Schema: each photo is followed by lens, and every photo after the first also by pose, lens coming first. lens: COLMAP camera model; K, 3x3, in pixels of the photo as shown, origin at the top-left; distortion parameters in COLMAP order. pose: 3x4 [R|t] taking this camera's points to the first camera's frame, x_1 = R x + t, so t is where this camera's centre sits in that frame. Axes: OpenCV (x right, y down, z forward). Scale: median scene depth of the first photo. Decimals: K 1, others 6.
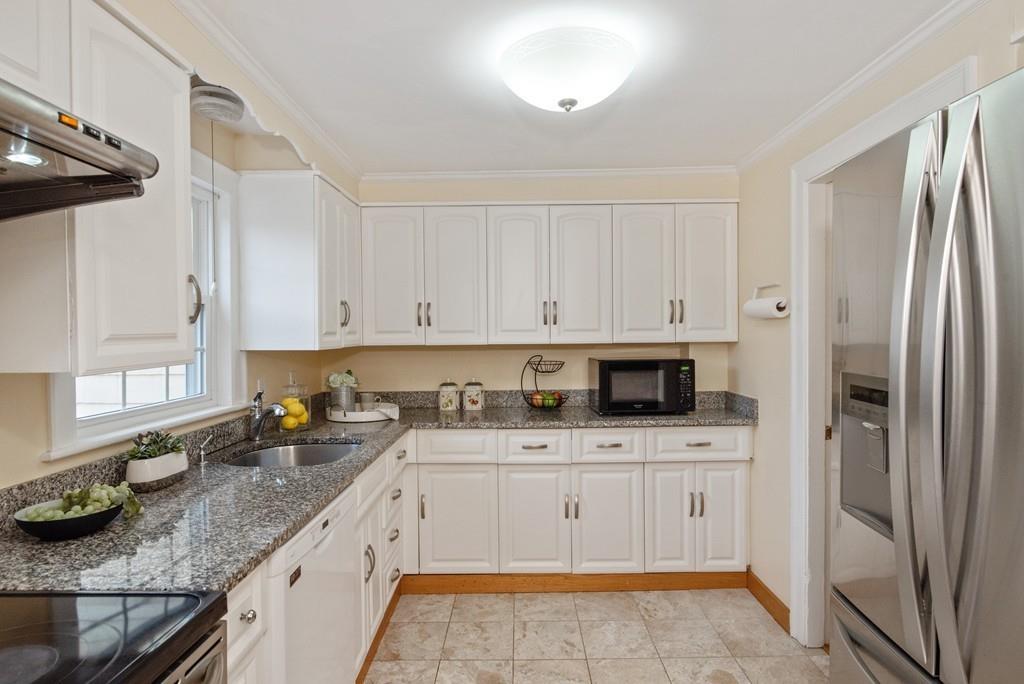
lens RADIAL K [[543.9, 0, 514.0], [0, 543.9, 341.5], [0, 0, 1]] dist [-0.004967, -0.004415]
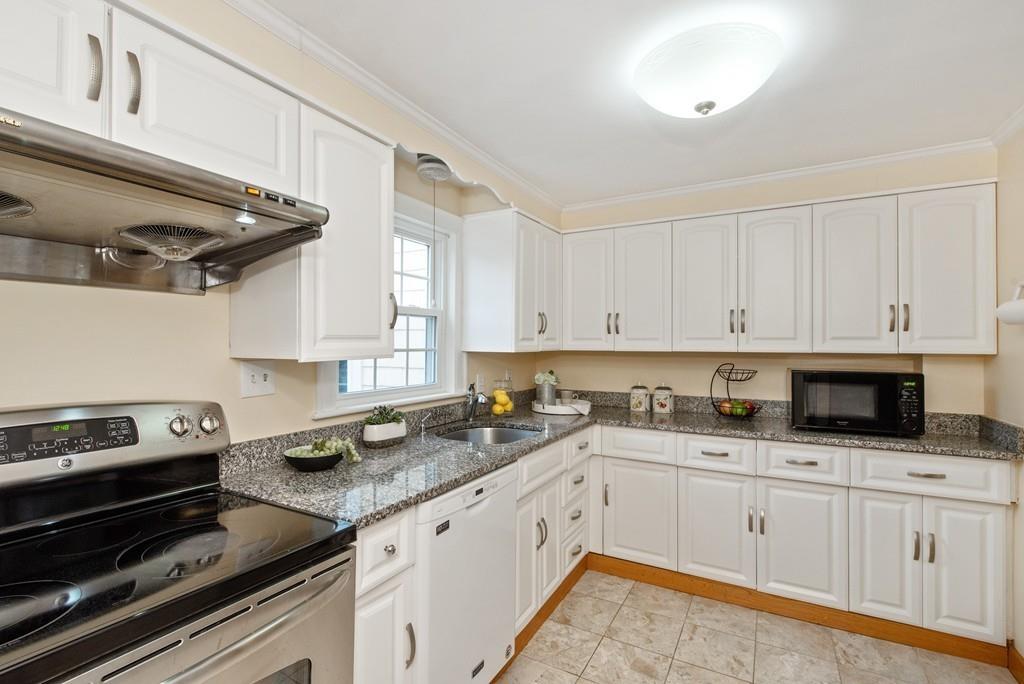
lens RADIAL K [[466.8, 0, 509.7], [0, 466.8, 341.1], [0, 0, 1]] dist [-0.003392, -0.000016]
pose [[0.875851, 0.009696, -0.482483, 0.130125], [-0.019347, 0.999700, -0.015030, 0.005697], [0.482193, 0.022499, 0.875776, 0.058913]]
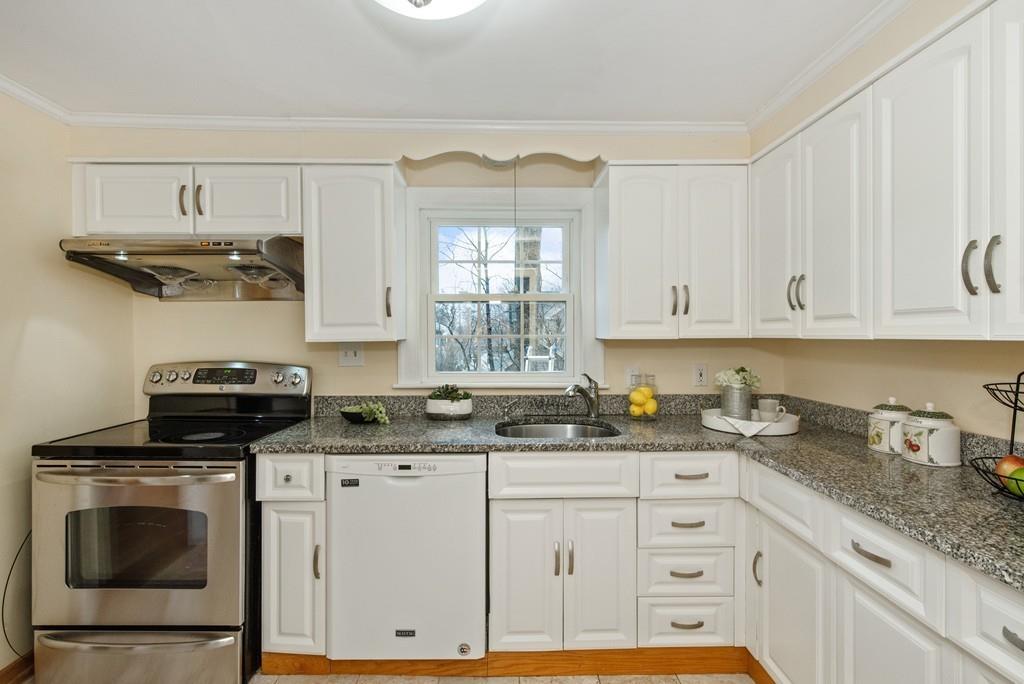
lens RADIAL K [[504.0, 0, 512.2], [0, 504.0, 334.5], [0, 0, 1]] dist [-0.003833, -0.000236]
pose [[0.030758, 0.014390, -0.999423, 0.513816], [-0.013619, 0.999810, 0.013976, -0.002800], [0.999434, 0.013181, 0.030948, 0.719391]]
